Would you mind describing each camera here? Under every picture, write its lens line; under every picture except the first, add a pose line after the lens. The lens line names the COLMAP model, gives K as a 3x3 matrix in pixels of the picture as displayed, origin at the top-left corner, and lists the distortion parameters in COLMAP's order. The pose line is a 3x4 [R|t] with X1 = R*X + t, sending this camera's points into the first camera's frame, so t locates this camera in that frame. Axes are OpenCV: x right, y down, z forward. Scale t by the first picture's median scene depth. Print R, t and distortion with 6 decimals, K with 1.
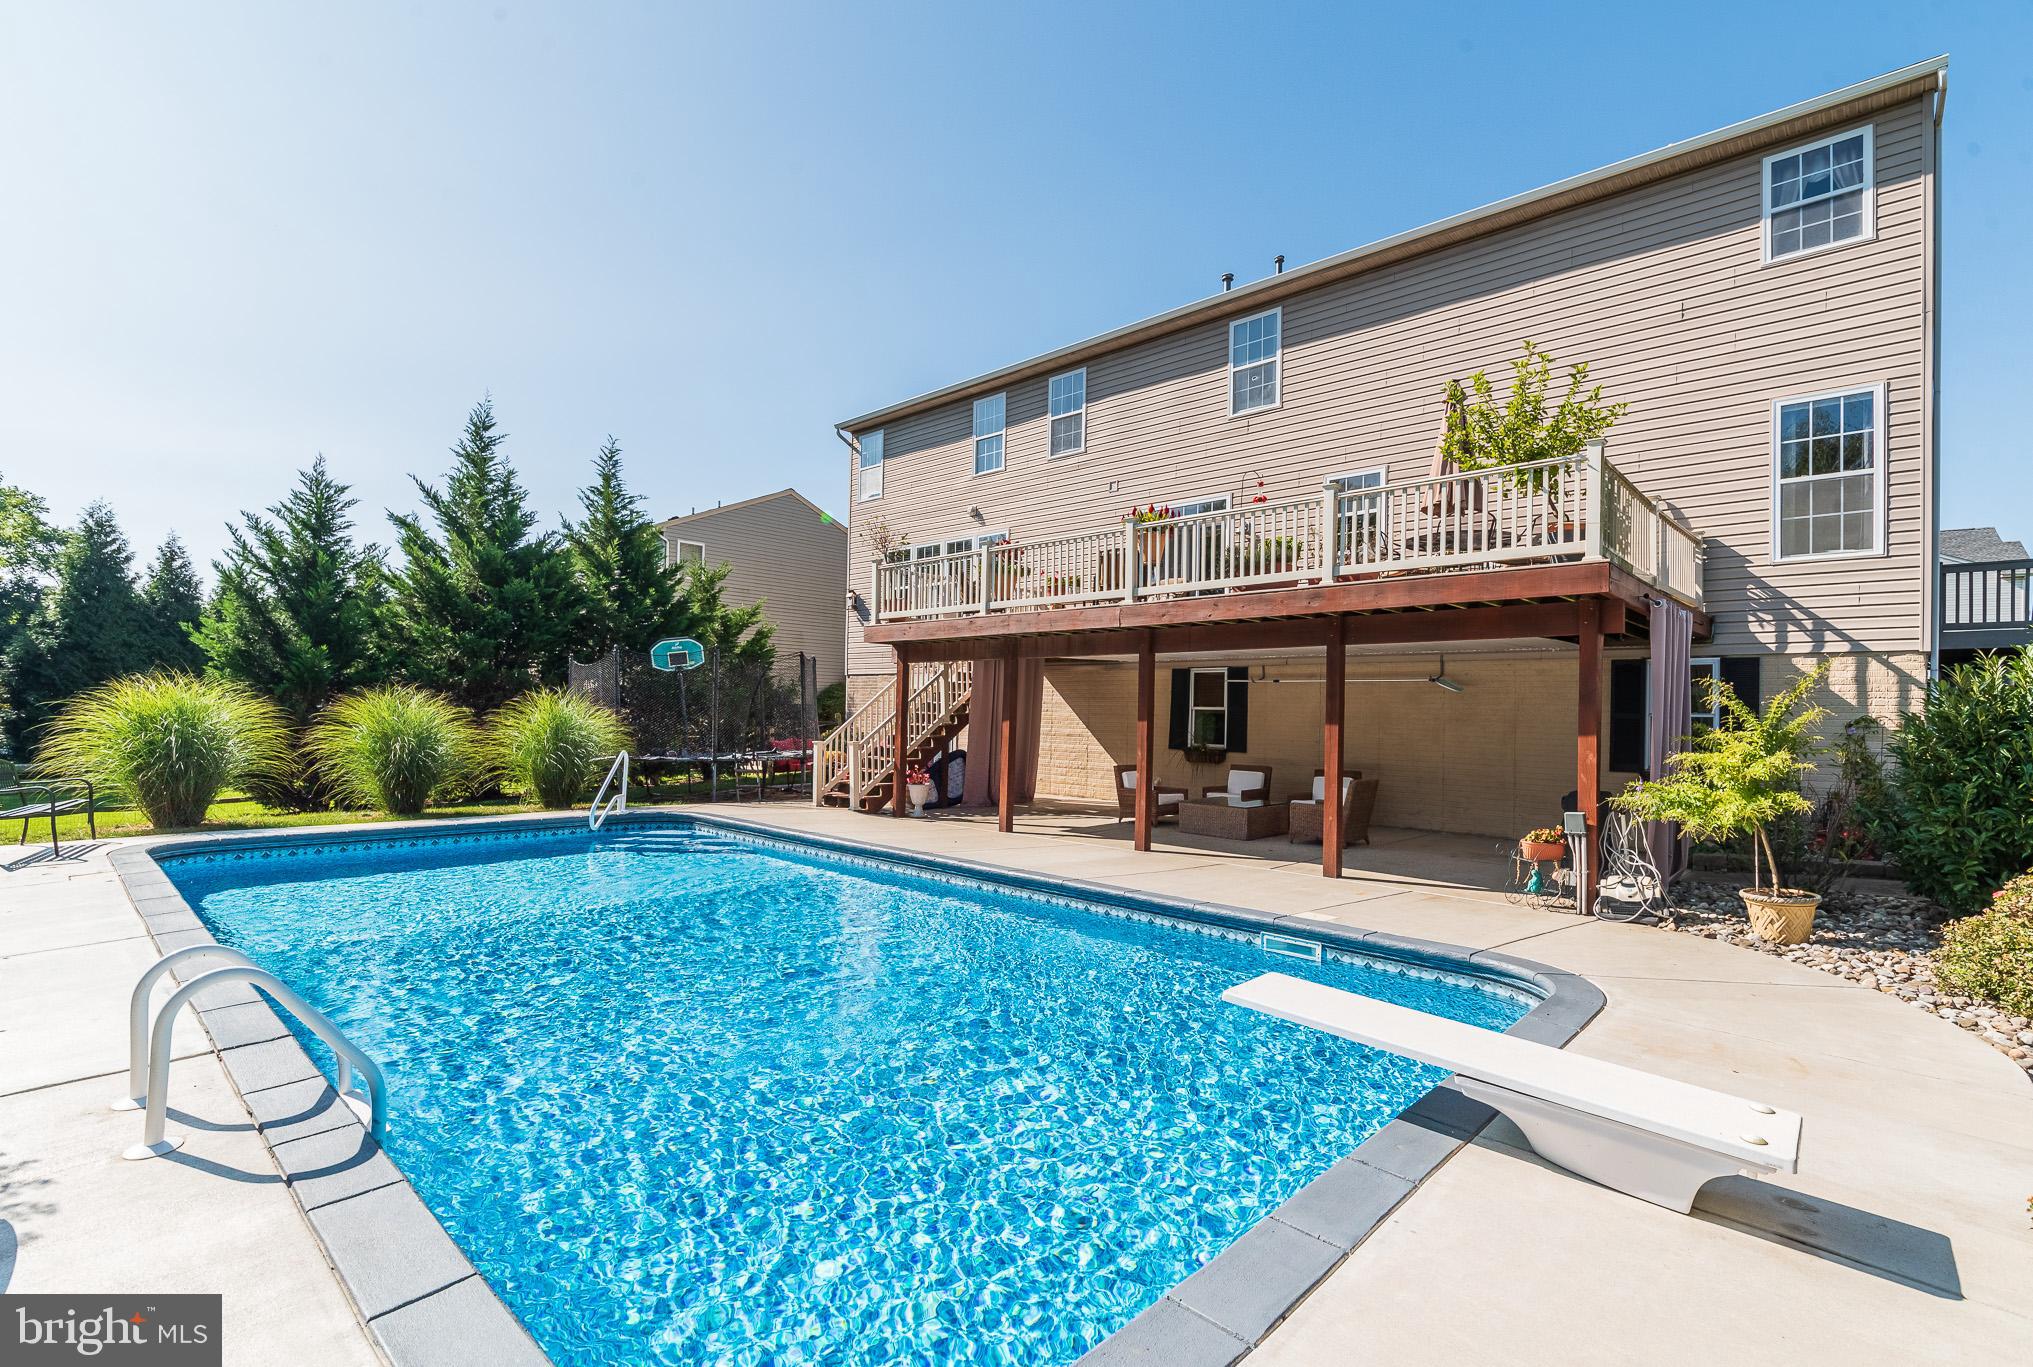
lens RADIAL K [[949.5, 0, 1016.0], [0, 949.5, 692.5], [0, 0, 1]] dist [0.001422, -0.000253]
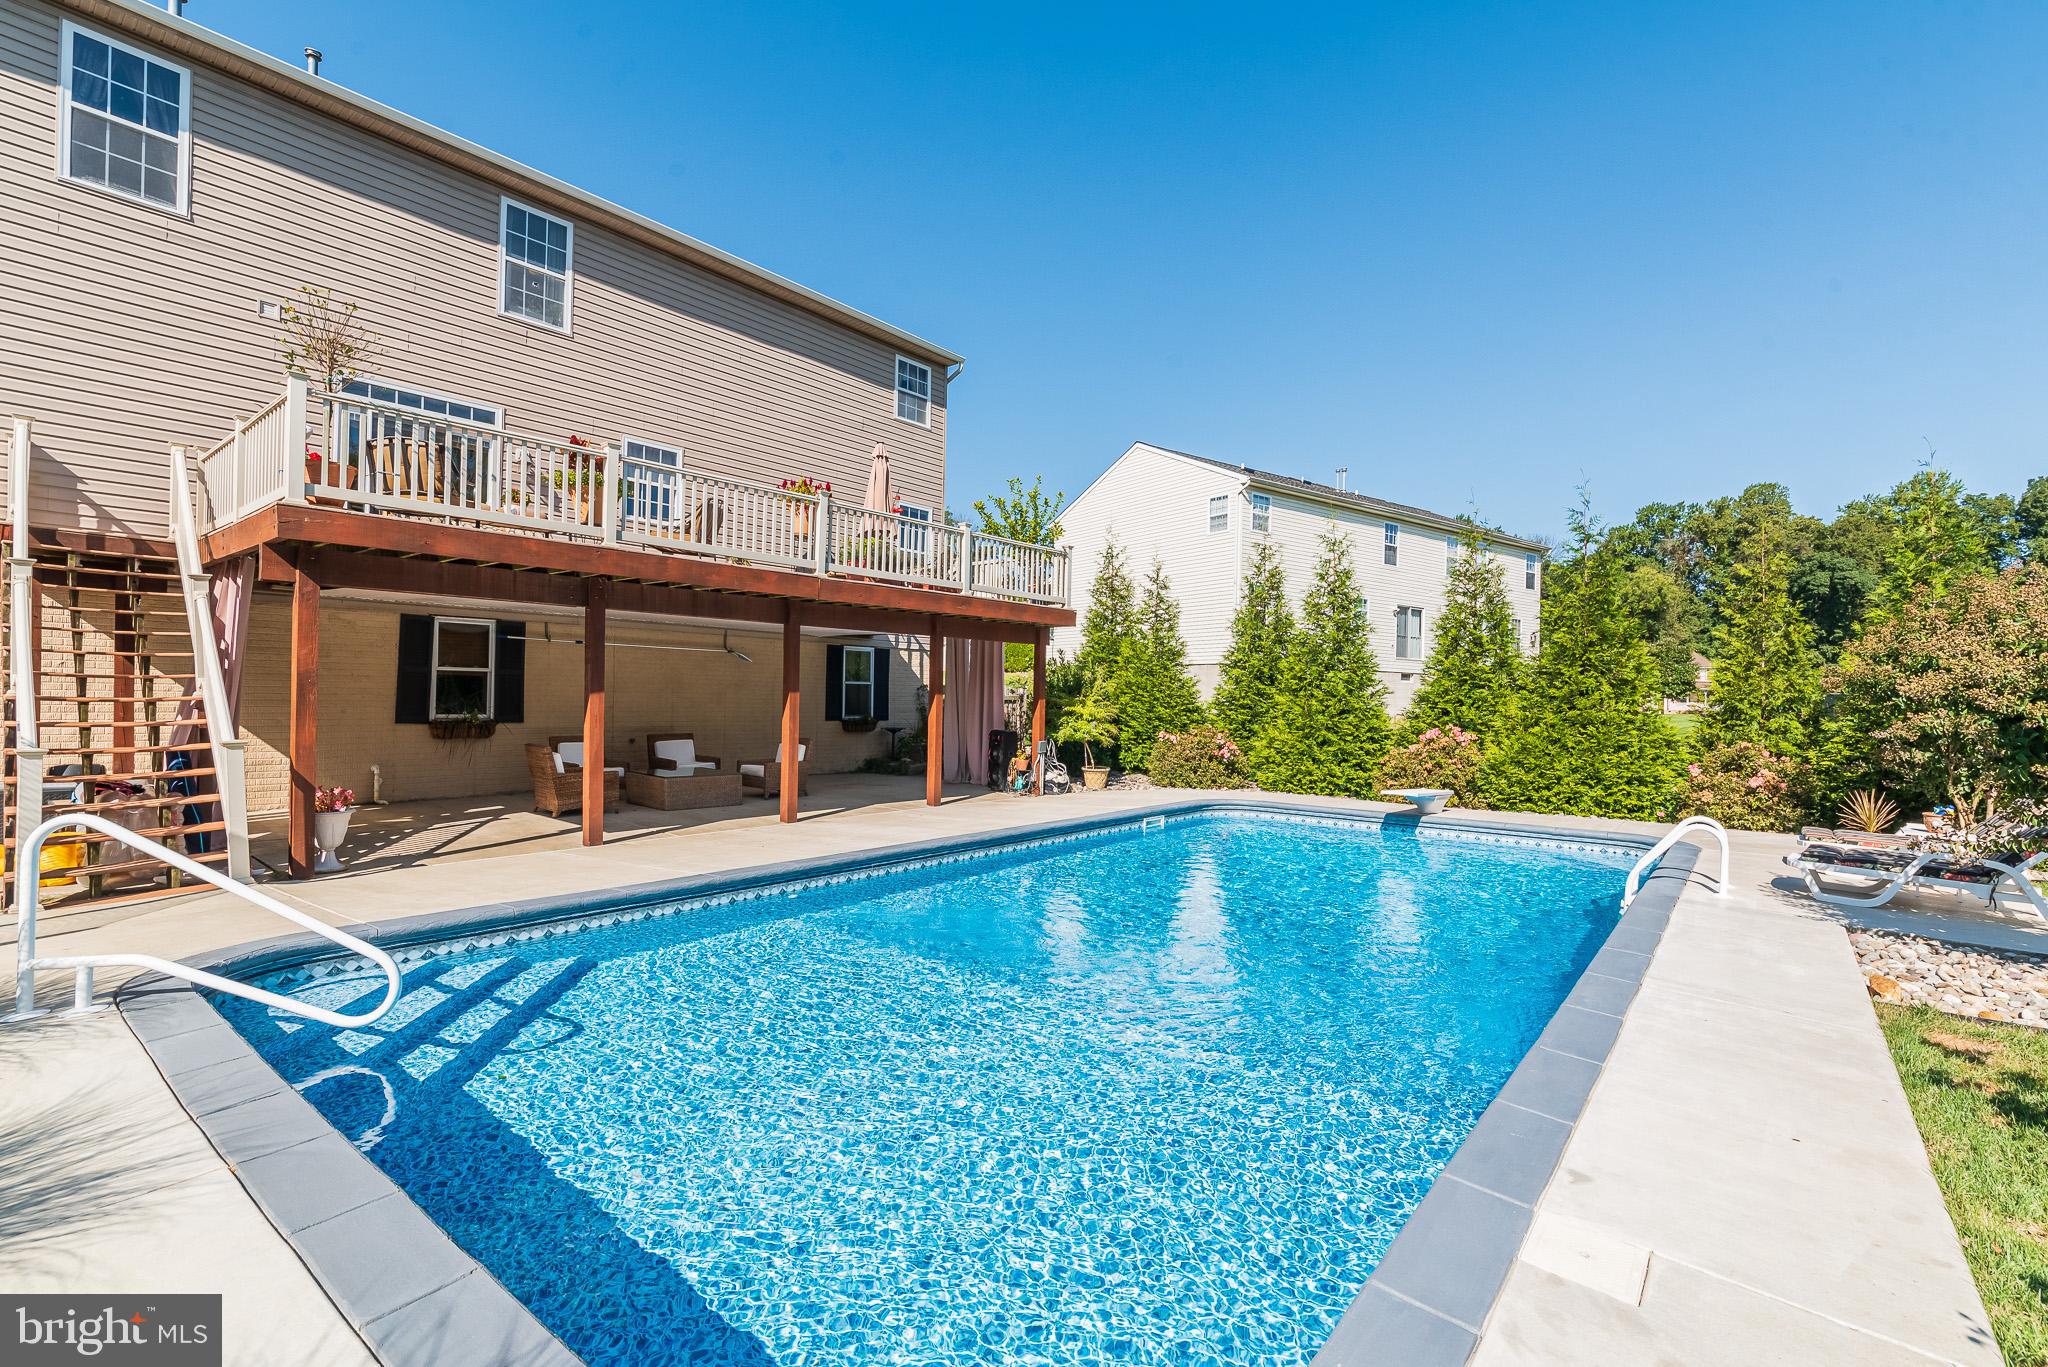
lens RADIAL K [[922.7, 0, 1064.5], [0, 922.7, 687.7], [0, 0, 1]] dist [-0.000976, 0.000327]
pose [[-0.101494, -0.014031, 0.994737, -0.653433], [-0.045681, 0.998912, 0.009429, 0.001692], [-0.993787, -0.044483, -0.102024, 0.620874]]
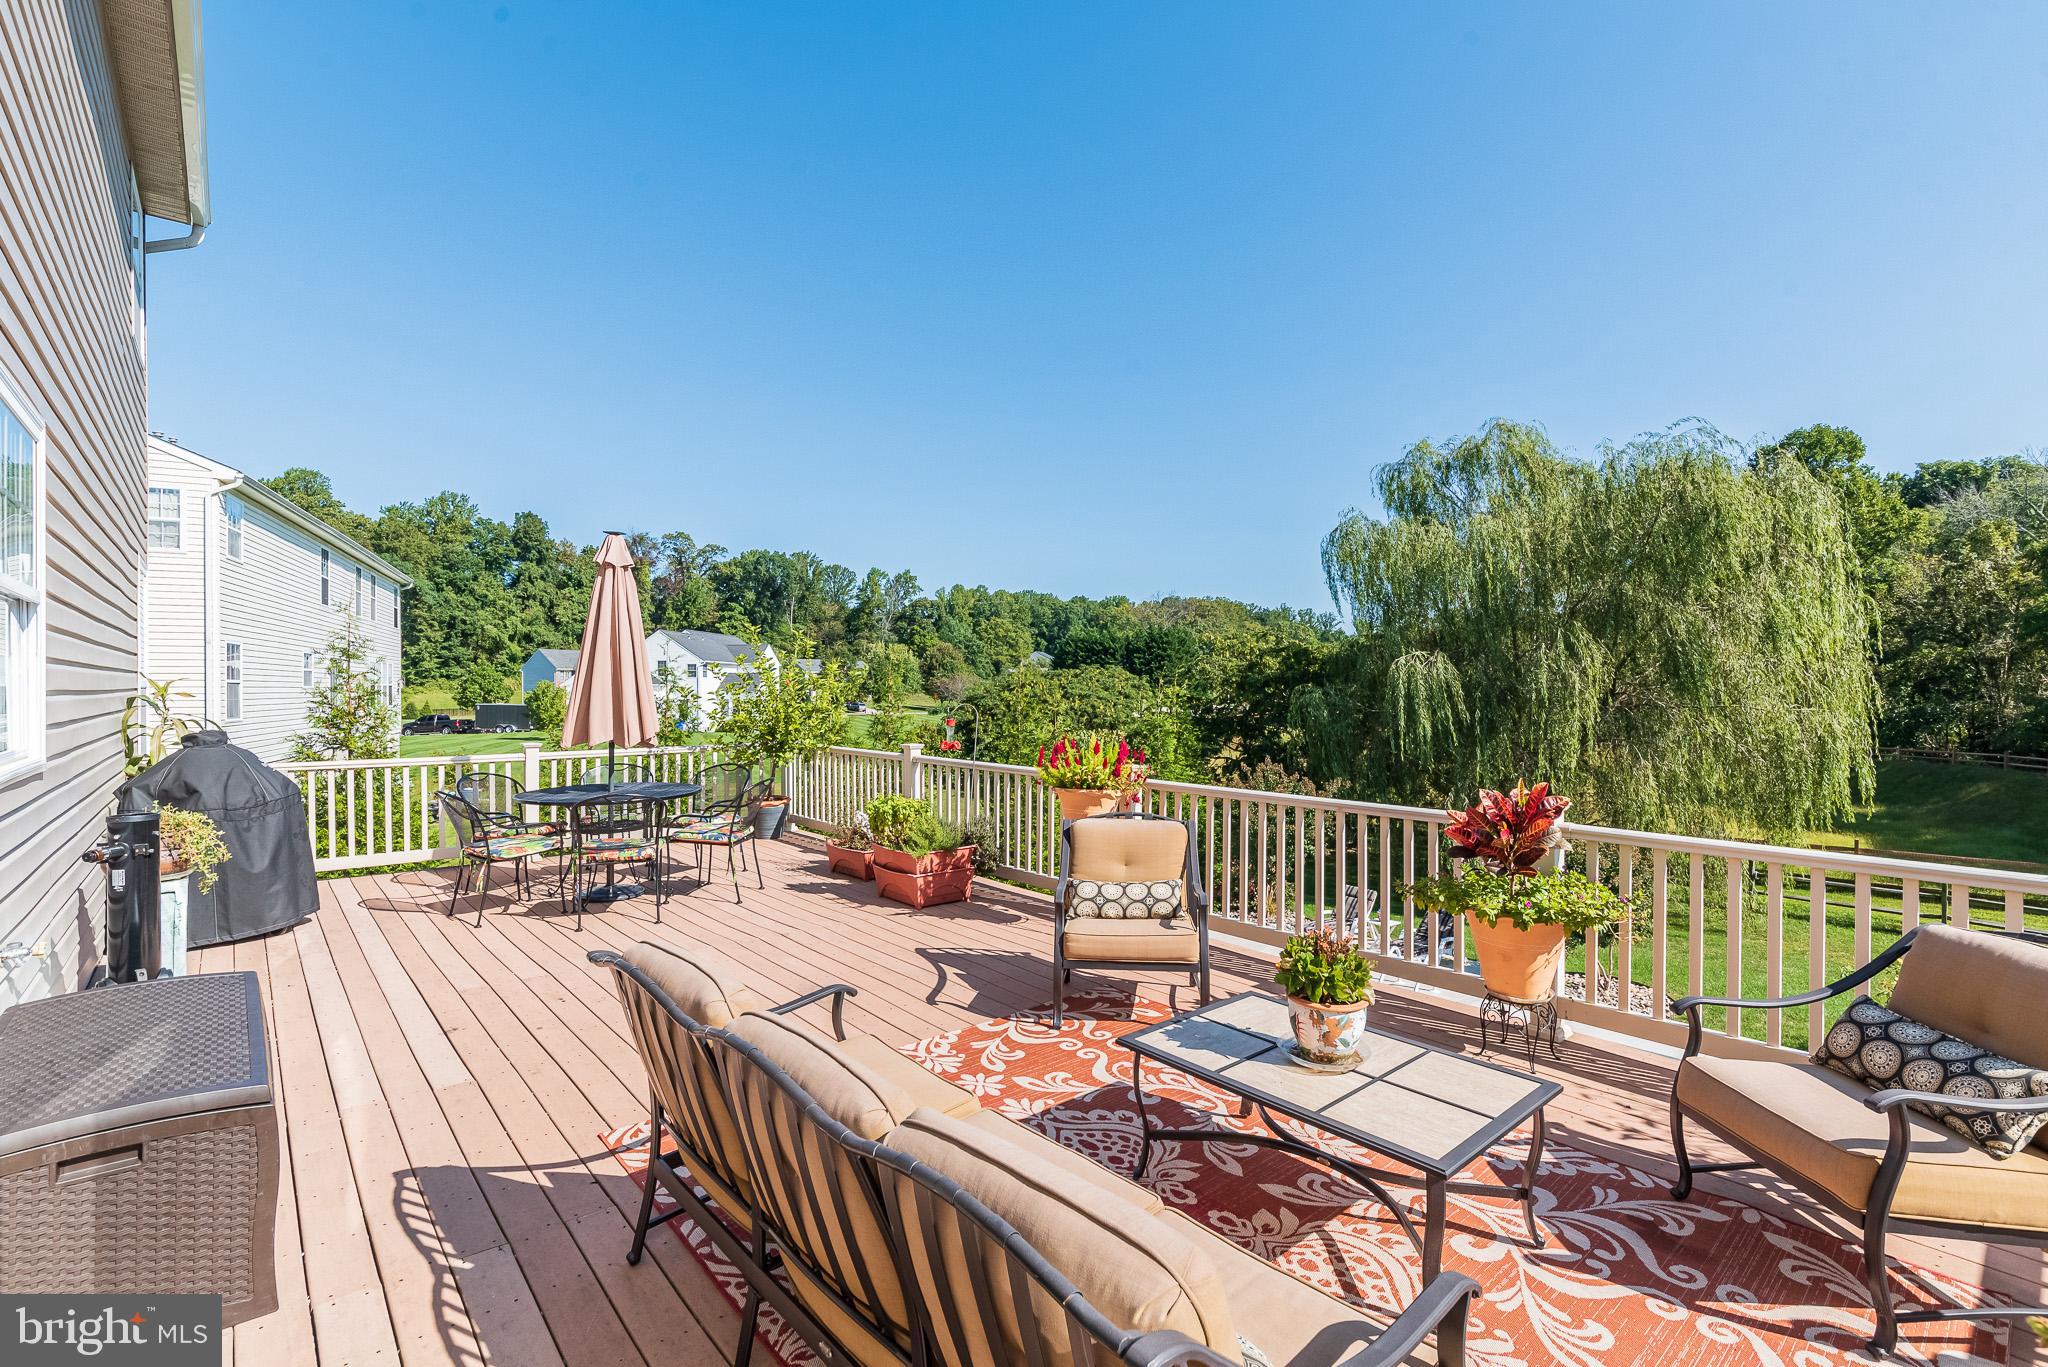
lens RADIAL K [[922.7, 0, 1022.5], [0, 922.7, 686.1], [0, 0, 1]] dist [-0.000976, 0.000327]
pose [[-0.994934, -0.020488, 0.098416, 0.106658], [-0.022685, 0.999516, -0.021263, -0.160769], [-0.097932, -0.023388, -0.994918, 1.129112]]
